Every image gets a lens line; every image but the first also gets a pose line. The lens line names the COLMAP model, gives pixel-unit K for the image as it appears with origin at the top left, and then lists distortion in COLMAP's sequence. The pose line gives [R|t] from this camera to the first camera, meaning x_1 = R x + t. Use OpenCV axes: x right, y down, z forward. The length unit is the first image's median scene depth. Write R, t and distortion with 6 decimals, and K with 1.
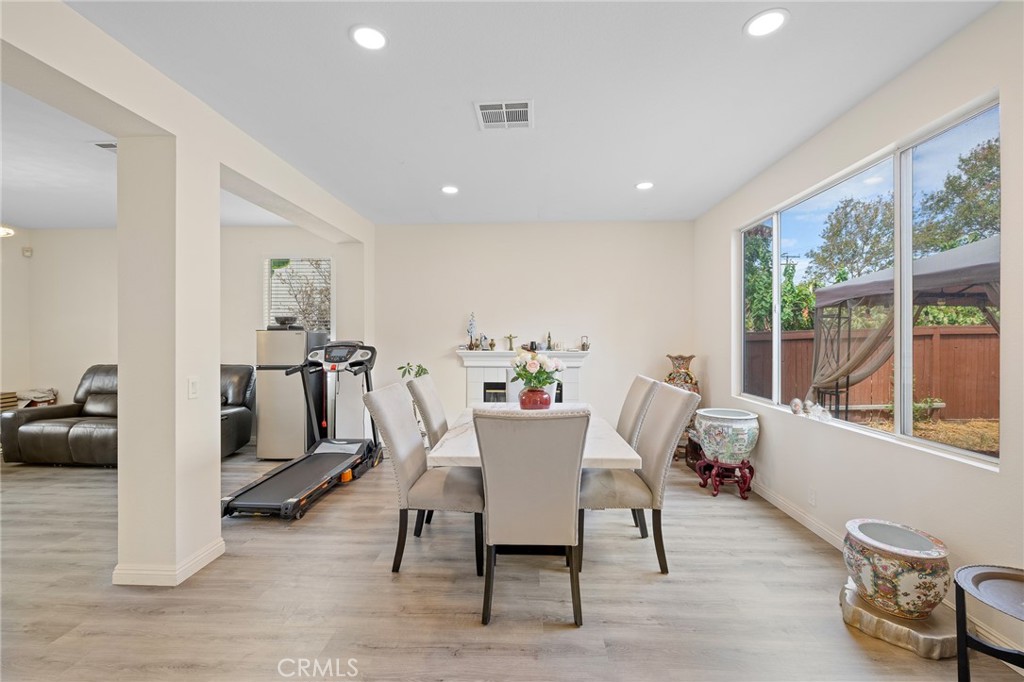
lens RADIAL K [[428.6, 0, 510.6], [0, 428.6, 337.4], [0, 0, 1]] dist [0.000042, -0.000023]
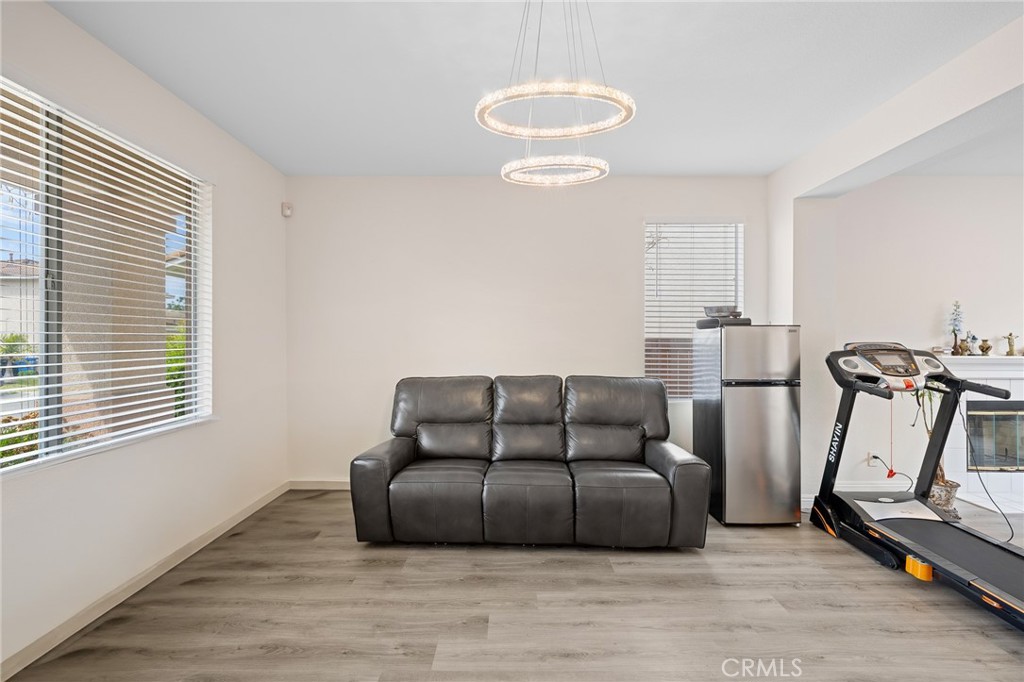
lens RADIAL K [[430.7, 0, 512.0], [0, 430.7, 341.0], [0, 0, 1]] dist [-0.000501, -0.000074]
pose [[0.998898, 0.001557, 0.046915, -1.002666], [-0.001885, 0.999974, 0.006948, 0.003293], [-0.046903, -0.007029, 0.998875, 0.387234]]
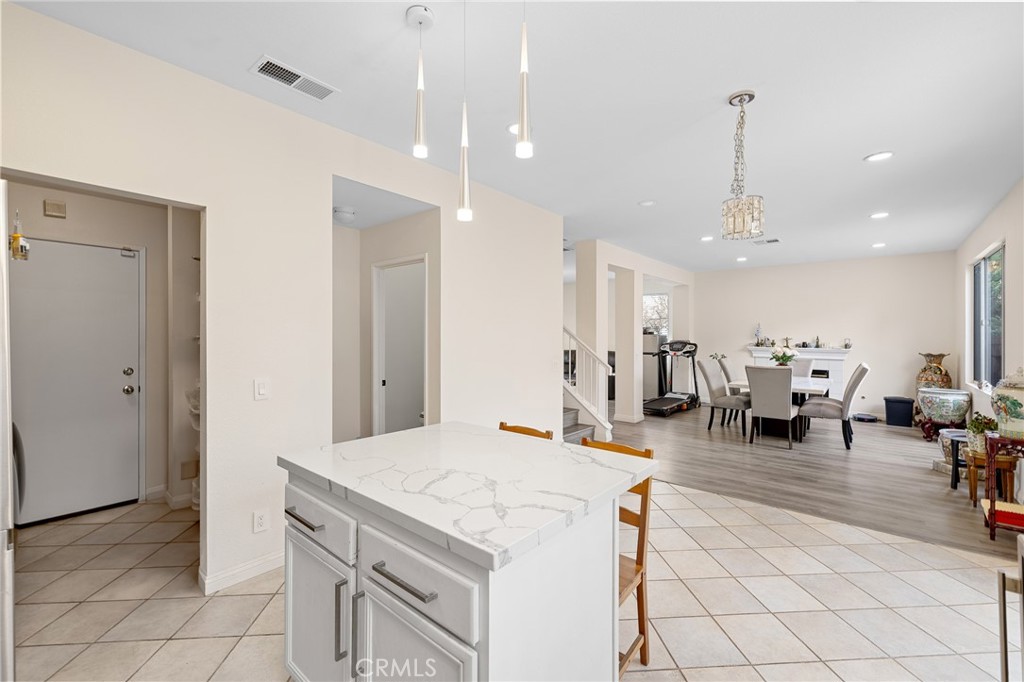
lens RADIAL K [[429.8, 0, 509.2], [0, 429.8, 332.7], [0, 0, 1]] dist [0.001686, 0.000067]
pose [[0.790615, 0.001787, -0.612310, 0.185190], [-0.004385, 0.999987, -0.002744, -0.016938], [0.612297, 0.004854, 0.790613, -0.990468]]
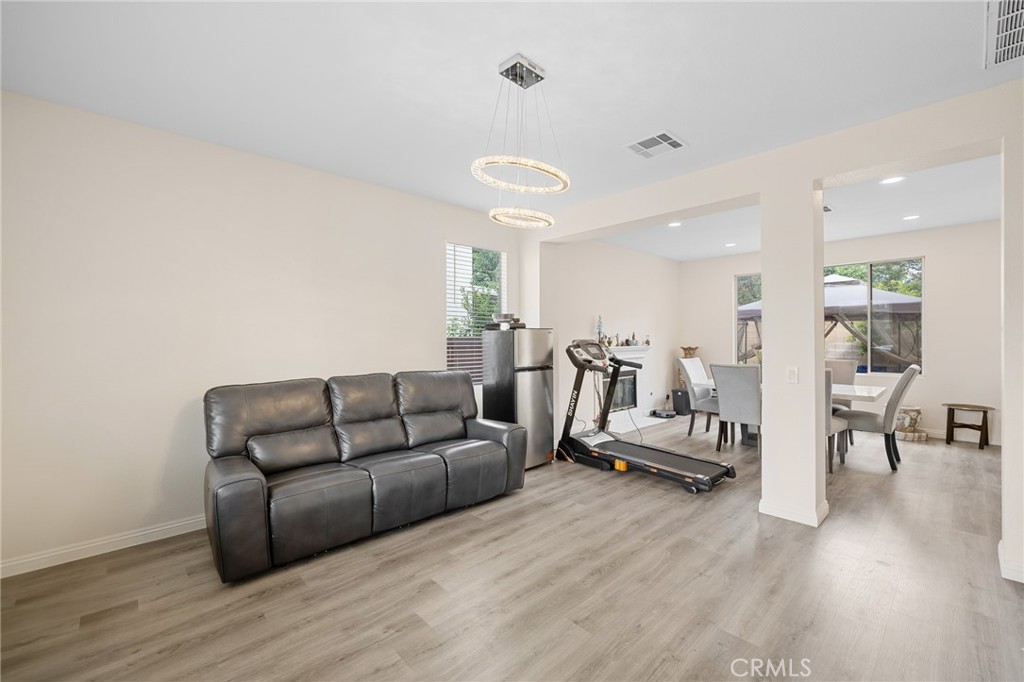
lens RADIAL K [[428.6, 0, 510.6], [0, 428.6, 337.4], [0, 0, 1]] dist [0.000042, -0.000023]
pose [[0.694785, -0.002937, 0.719211, -1.323958], [0.002674, 0.999995, 0.001500, 0.001502], [-0.719212, 0.000881, 0.694790, 0.408866]]
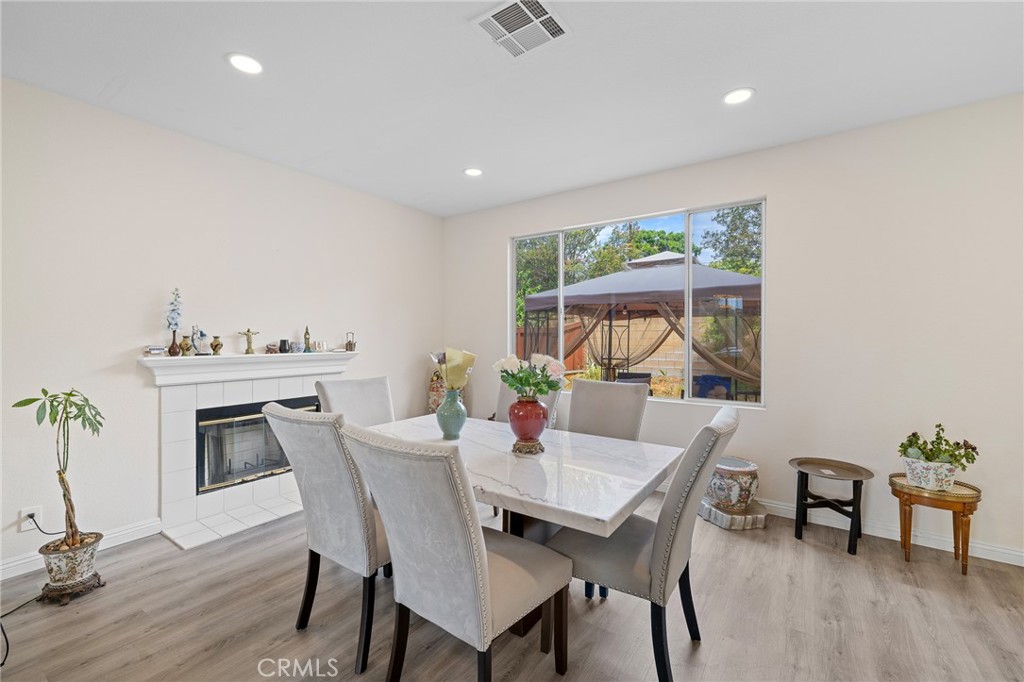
lens RADIAL K [[428.6, 0, 510.6], [0, 428.6, 337.4], [0, 0, 1]] dist [0.000042, -0.000023]
pose [[0.537177, -0.001083, 0.843469, -0.387310], [-0.002606, 0.999992, 0.002944, 0.003376], [-0.843465, -0.003780, 0.537170, 0.381920]]
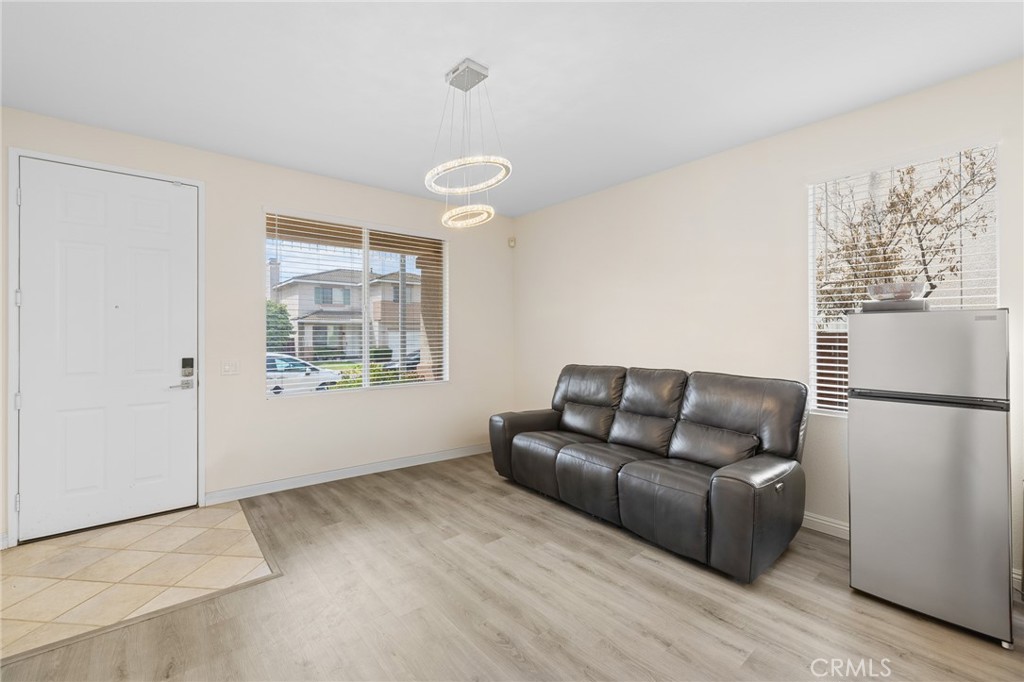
lens RADIAL K [[431.5, 0, 513.0], [0, 431.5, 332.5], [0, 0, 1]] dist [-0.000430, -0.000107]
pose [[0.681793, -0.000408, -0.731545, -0.527793], [0.001597, 0.999998, 0.000931, 0.003418], [0.731544, -0.001803, 0.681792, 0.431559]]
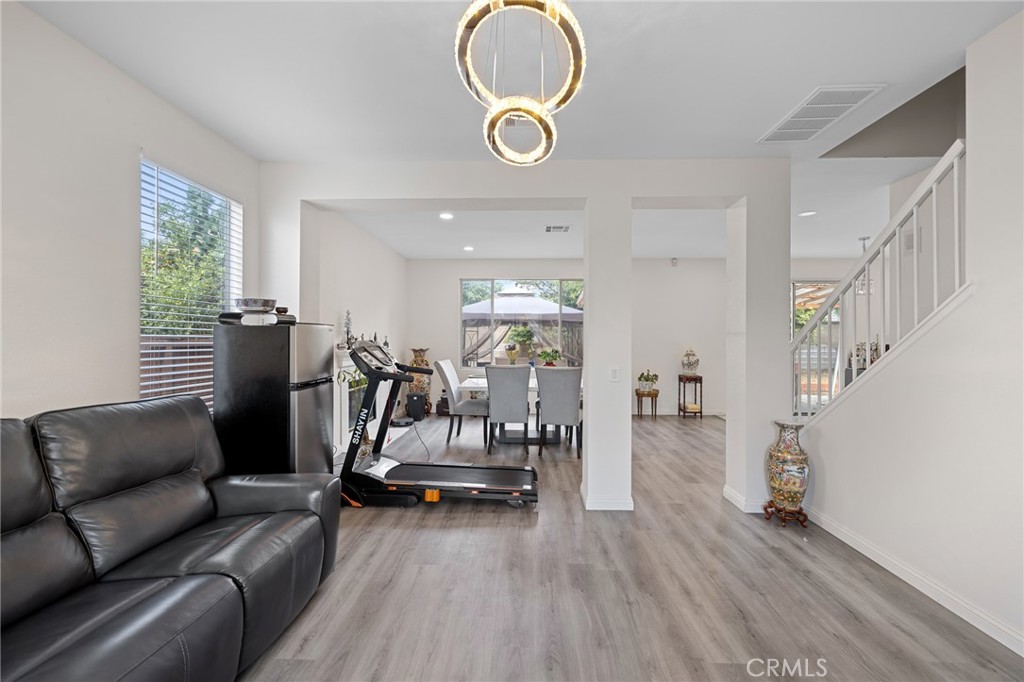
lens RADIAL K [[429.3, 0, 513.7], [0, 429.3, 336.3], [0, 0, 1]] dist [-0.000745, 0.000088]
pose [[-0.018622, 0.005761, 0.999810, -1.250544], [-0.005361, 0.999968, -0.005862, 0.004398], [-0.999812, -0.005469, -0.018590, 0.759486]]
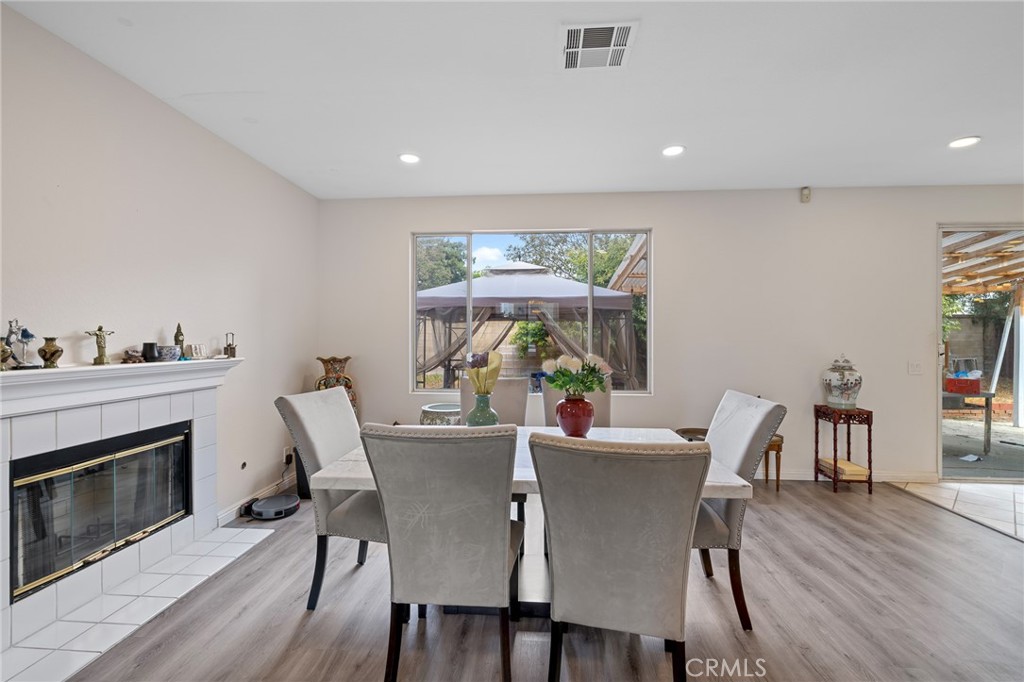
lens RADIAL K [[429.3, 0, 513.7], [0, 429.3, 336.3], [0, 0, 1]] dist [-0.000745, 0.000088]
pose [[0.022099, 0.006079, 0.999737, -0.479538], [-0.002693, 0.999978, -0.006021, 0.004897], [-0.999752, -0.002559, 0.022115, 0.690308]]
